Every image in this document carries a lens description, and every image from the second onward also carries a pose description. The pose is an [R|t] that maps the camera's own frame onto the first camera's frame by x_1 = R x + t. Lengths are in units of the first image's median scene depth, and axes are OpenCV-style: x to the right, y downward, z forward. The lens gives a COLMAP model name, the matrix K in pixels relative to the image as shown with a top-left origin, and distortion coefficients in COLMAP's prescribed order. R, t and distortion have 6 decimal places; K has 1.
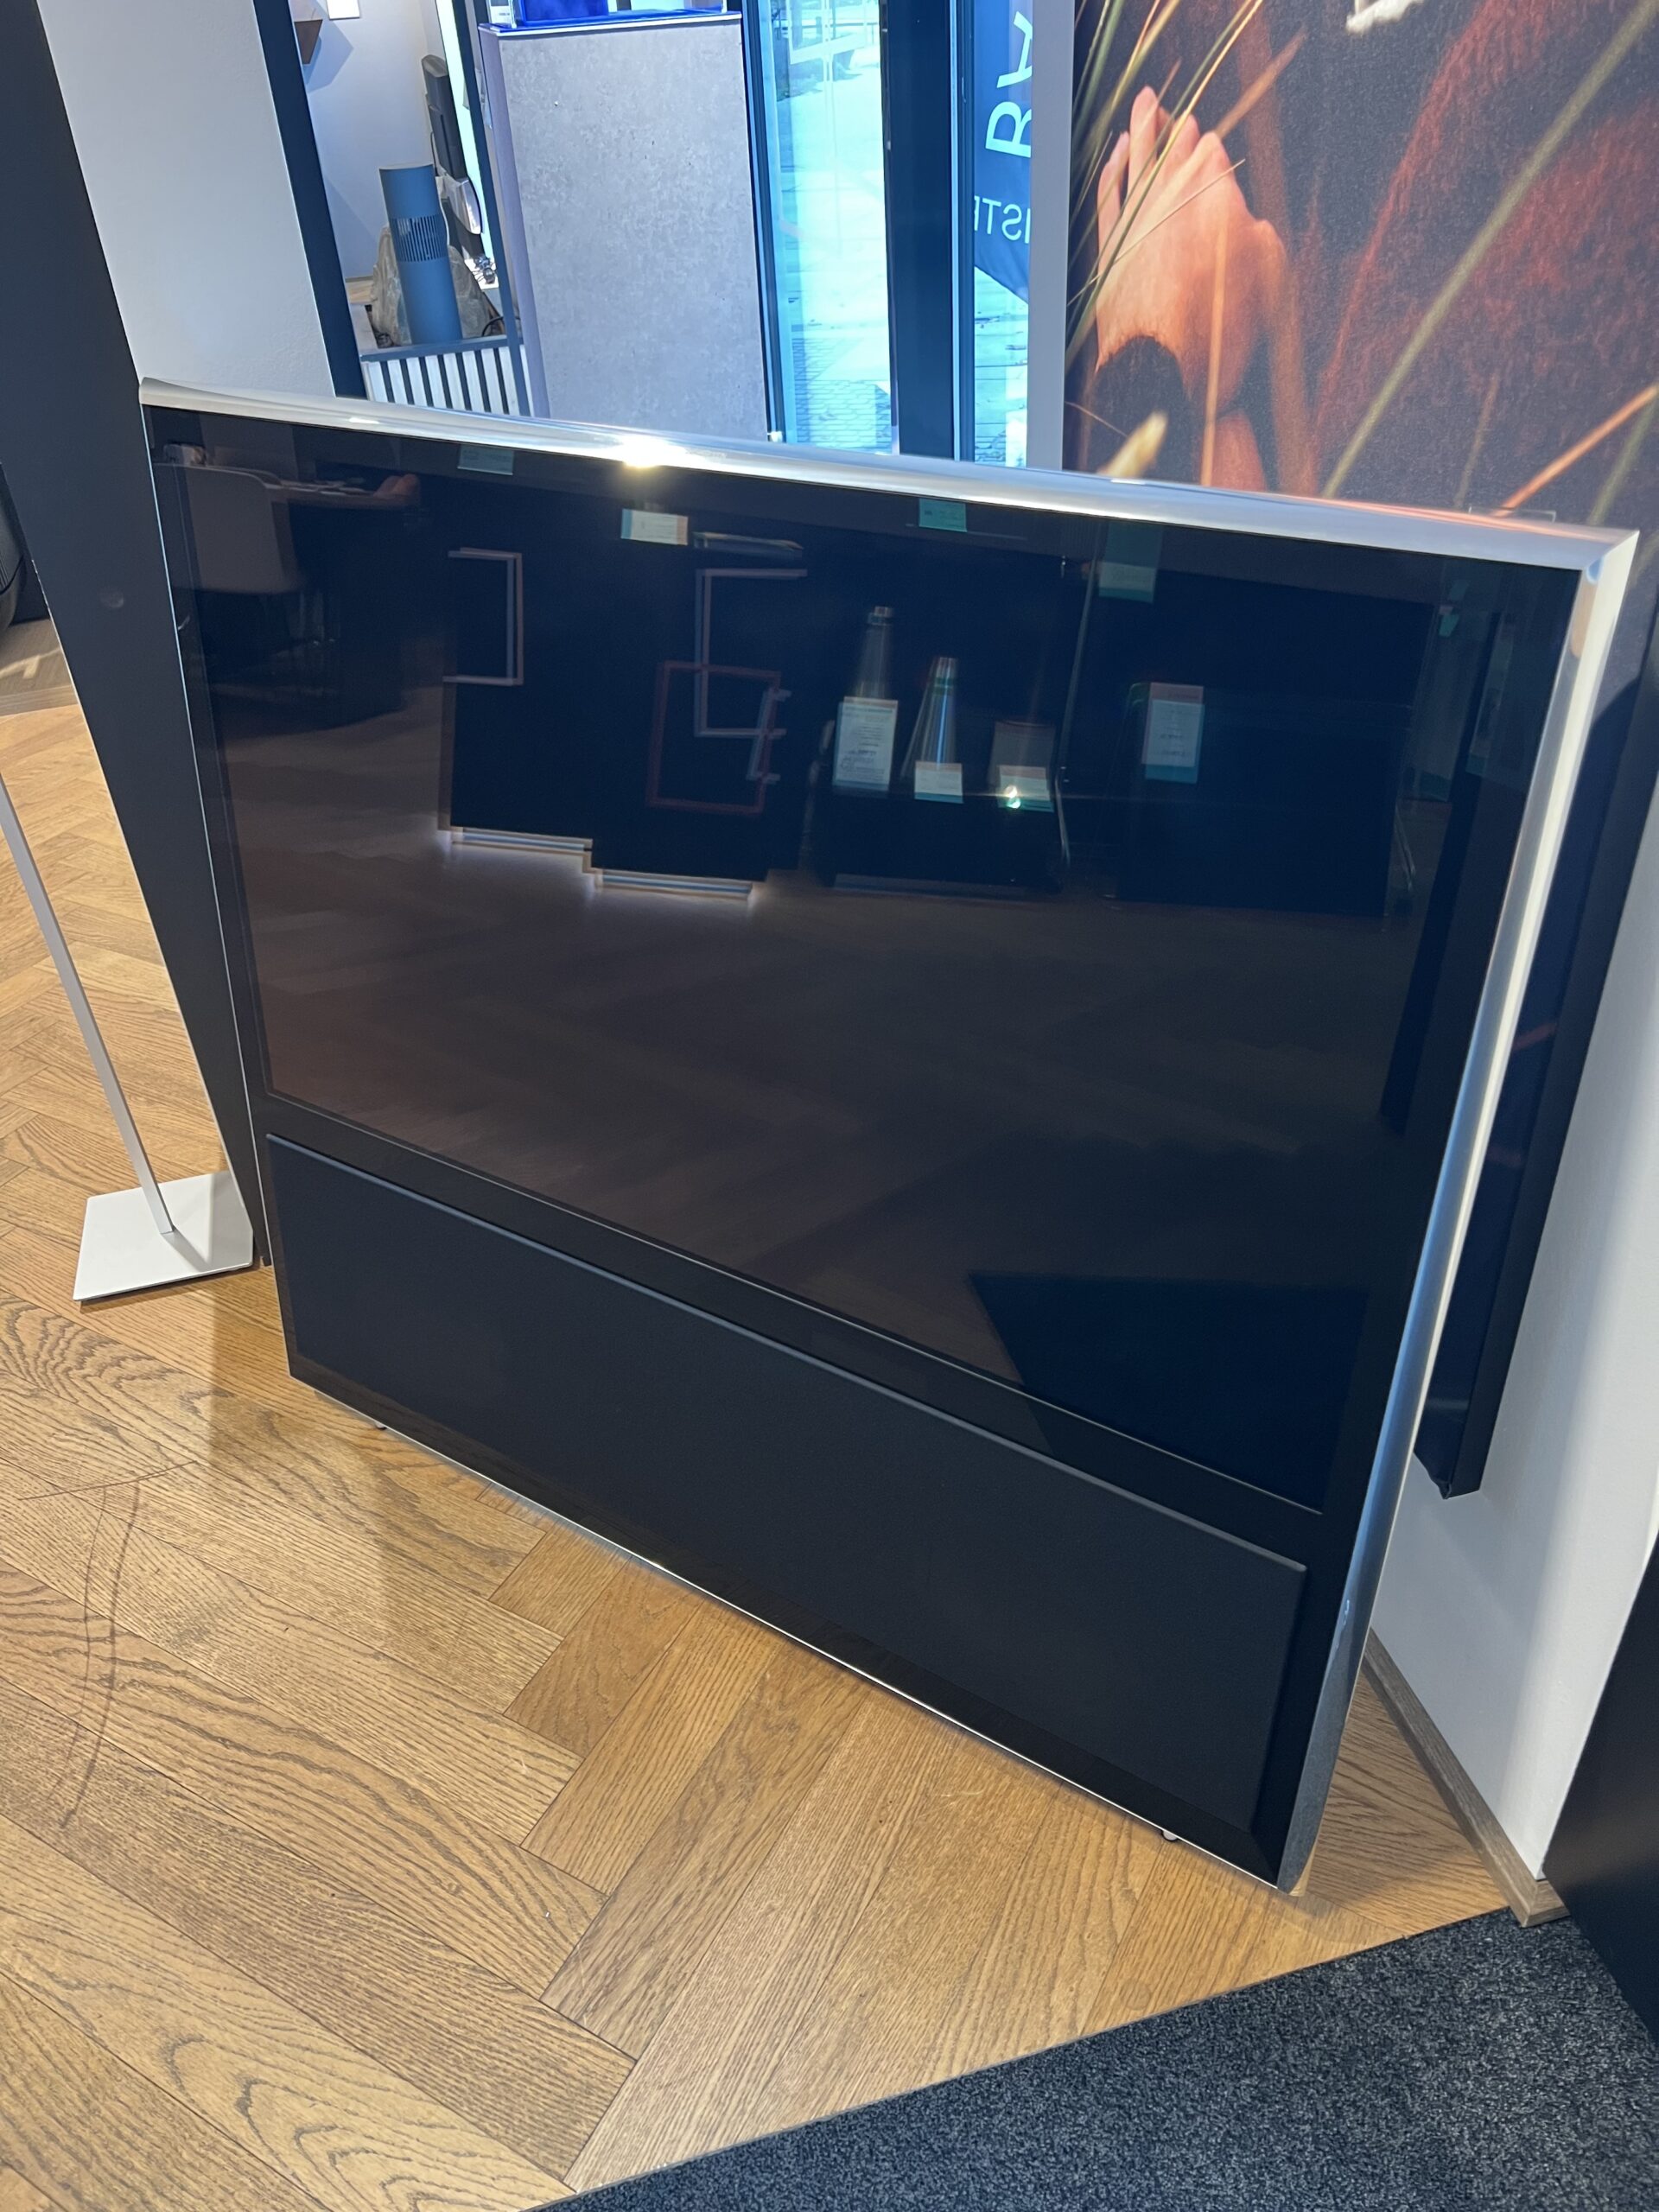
lens RADIAL K [[1655.3, 0, 816.0], [0, 1655.3, 1115.6], [0, 0, 1]] dist [0.039977, -0.044321]
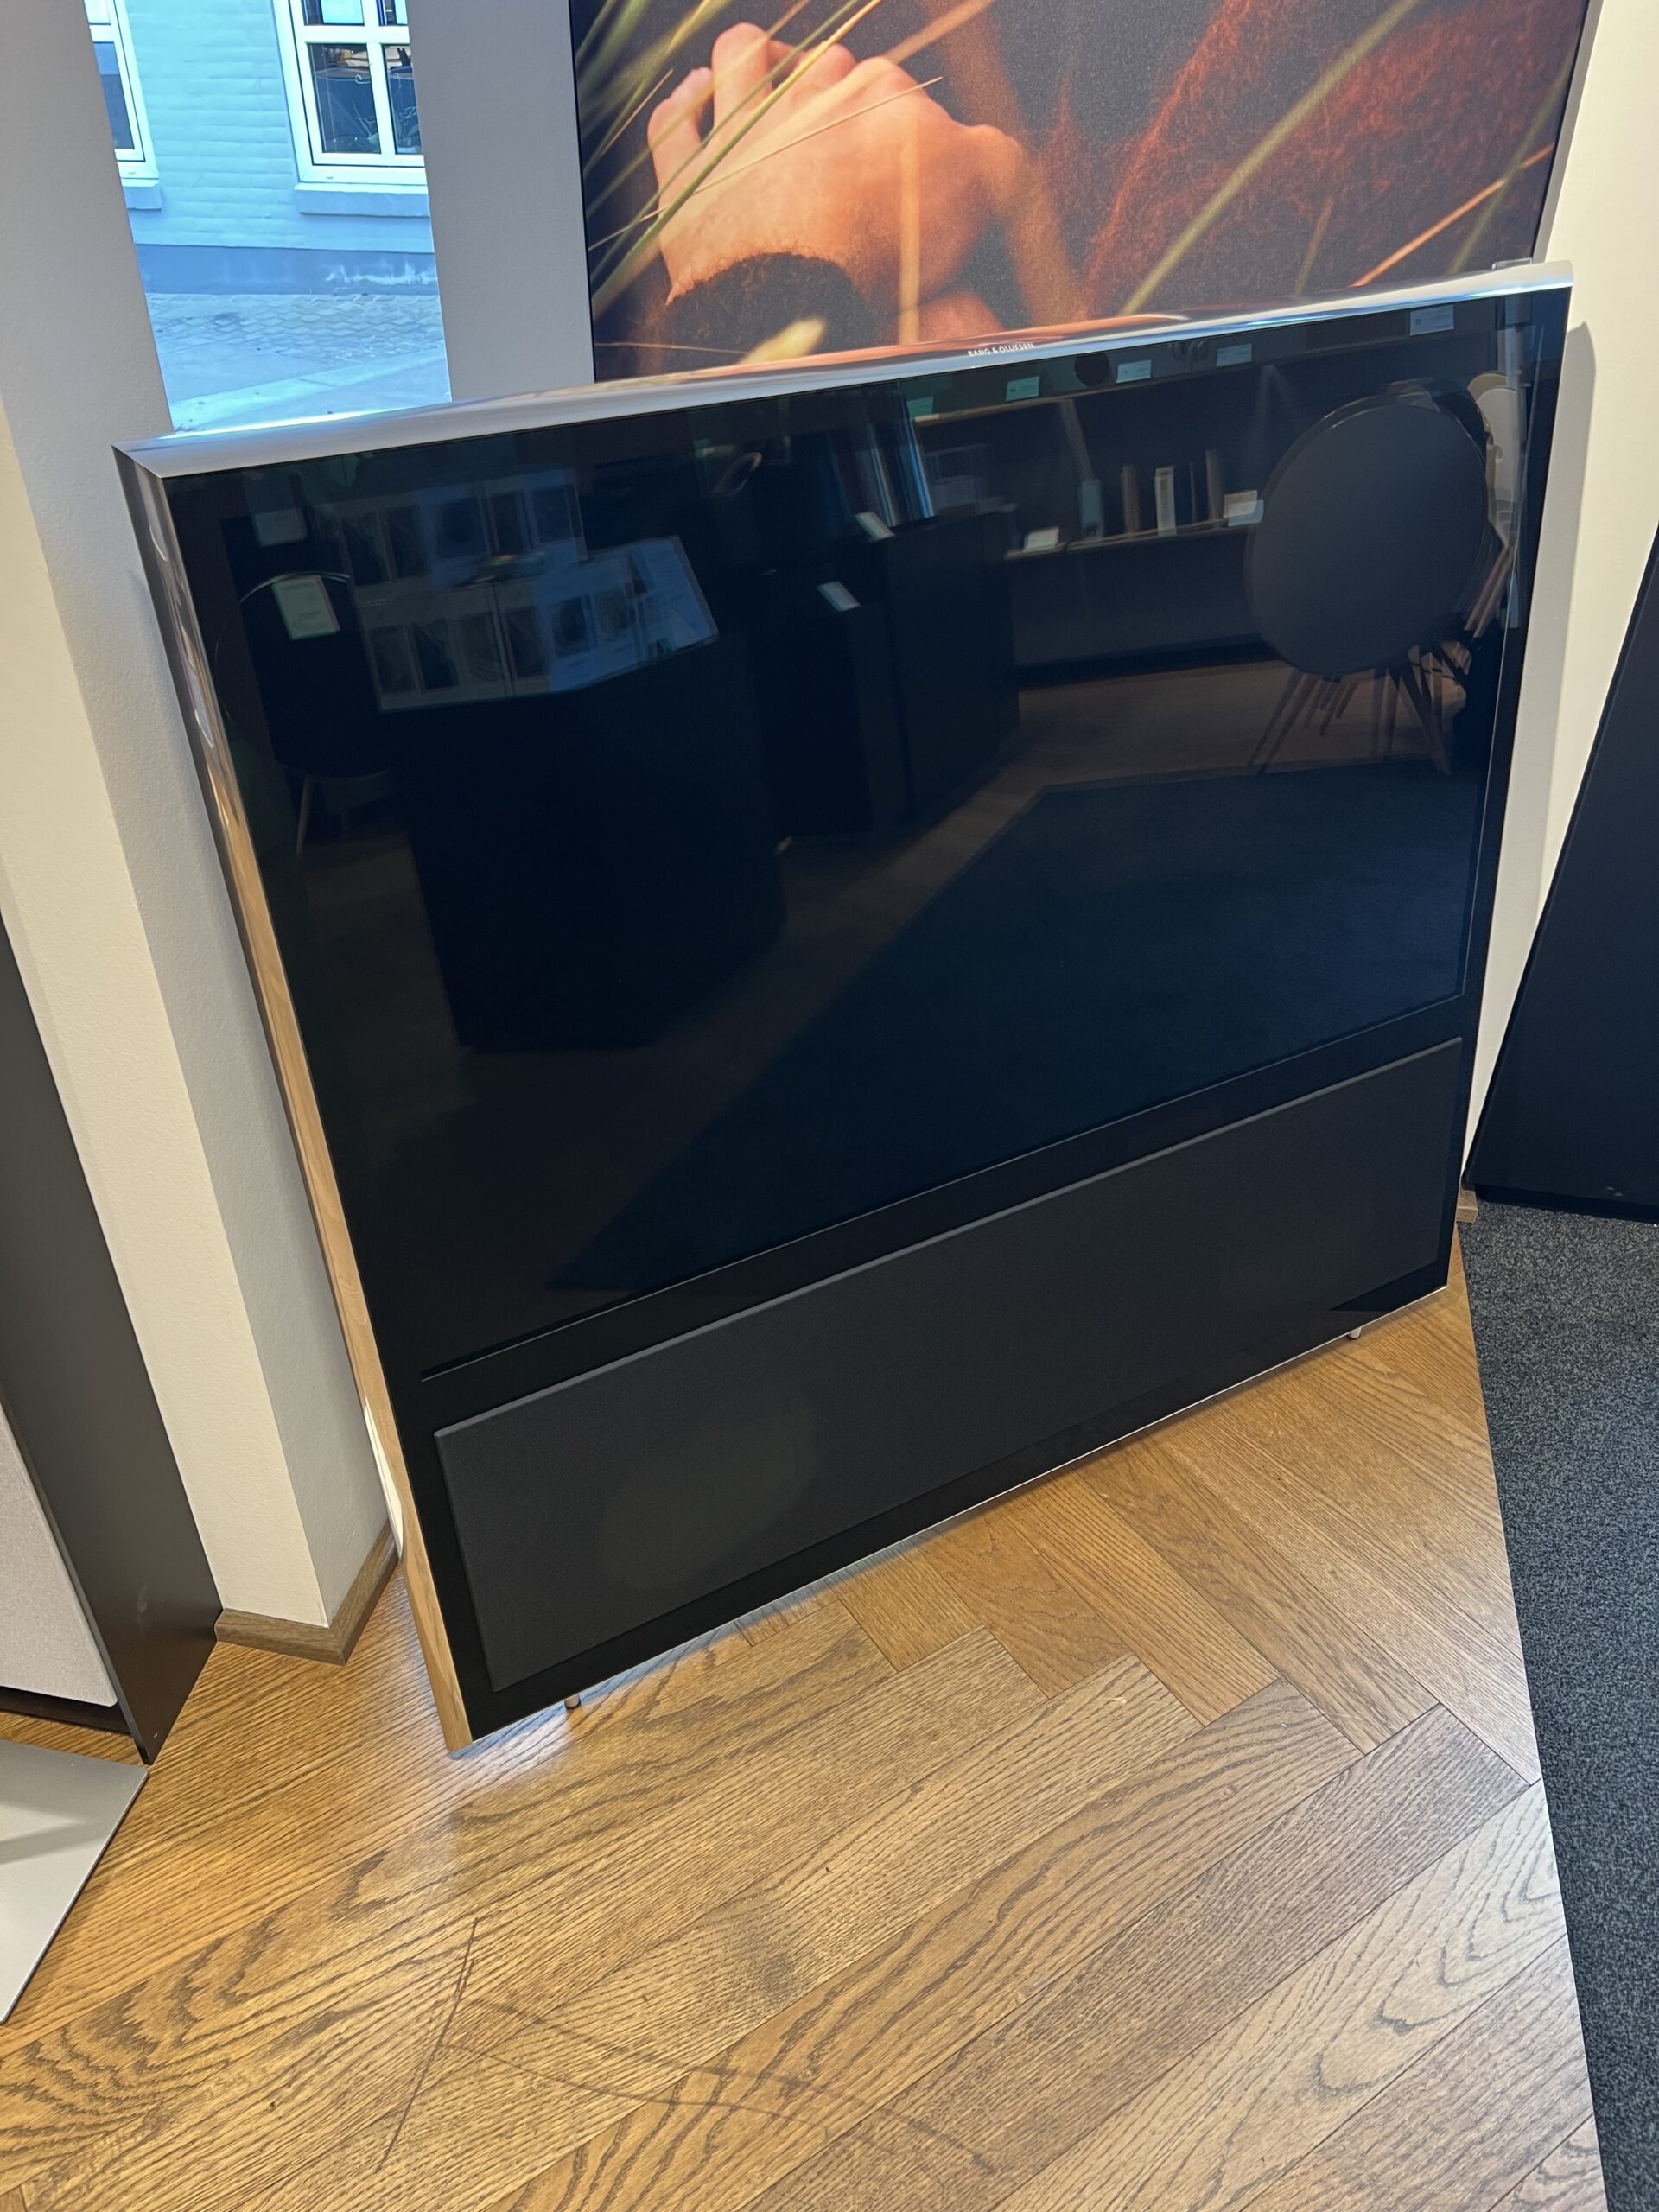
lens RADIAL K [[1655.3, 0, 826.3], [0, 1655.3, 1108.6], [0, 0, 1]] dist [0.039977, -0.044321]
pose [[0.444853, -0.470658, 0.761963, -0.886989], [0.491724, 0.839433, 0.231430, -0.229959], [-0.748541, 0.271723, 0.604858, 0.459389]]
